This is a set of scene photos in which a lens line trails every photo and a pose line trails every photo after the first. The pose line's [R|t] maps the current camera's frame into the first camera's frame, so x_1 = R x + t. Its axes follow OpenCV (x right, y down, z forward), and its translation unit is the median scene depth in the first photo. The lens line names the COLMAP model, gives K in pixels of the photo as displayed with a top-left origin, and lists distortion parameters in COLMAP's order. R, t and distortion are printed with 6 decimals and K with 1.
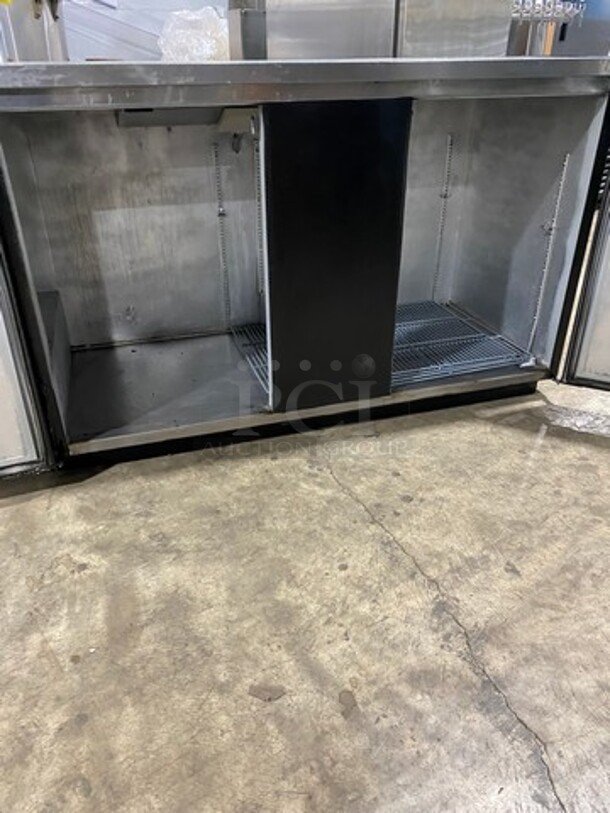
lens RADIAL K [[623.4, 0, 302.2], [0, 623.4, 410.1], [0, 0, 1]] dist [-0.009761, 0.011536]
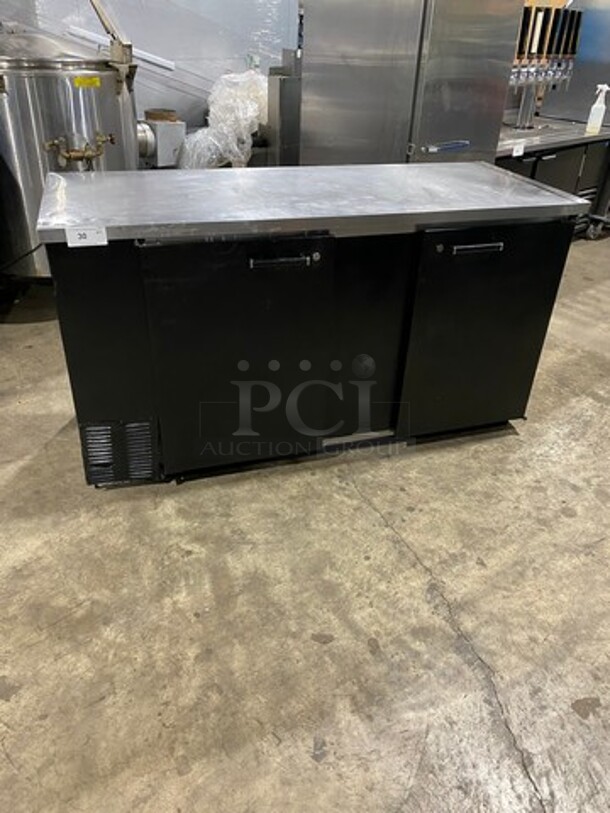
lens RADIAL K [[623.4, 0, 307.8], [0, 623.4, 403.9], [0, 0, 1]] dist [-0.009761, 0.011536]
pose [[0.998992, 0.034501, 0.028716, -0.135471], [-0.035660, 0.998526, 0.040908, -0.174363], [-0.027262, -0.041891, 0.998750, -0.471919]]
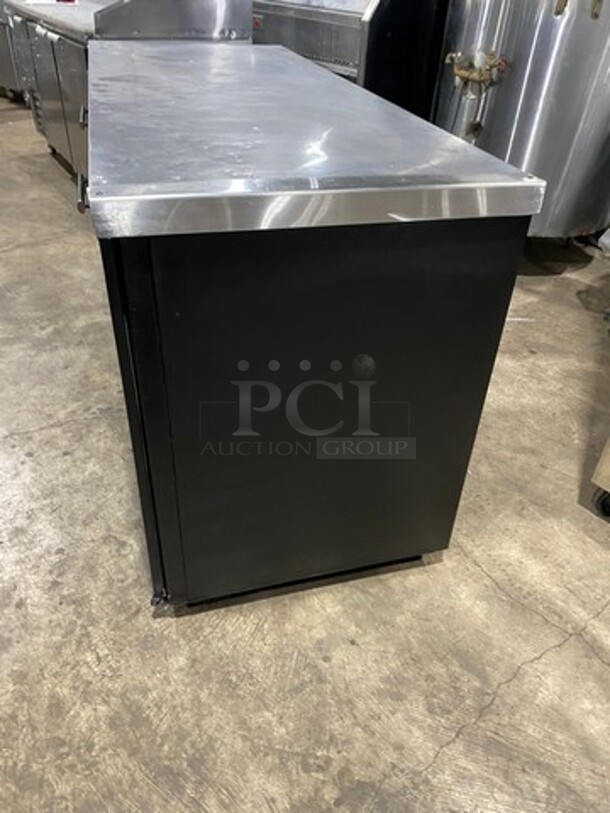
lens RADIAL K [[623.4, 0, 307.1], [0, 623.4, 407.6], [0, 0, 1]] dist [-0.009761, 0.011536]
pose [[-0.024631, 0.591917, -0.805623, 1.267290], [-0.535132, 0.672882, 0.510749, -0.964190], [0.844410, 0.443695, 0.300179, 1.269459]]
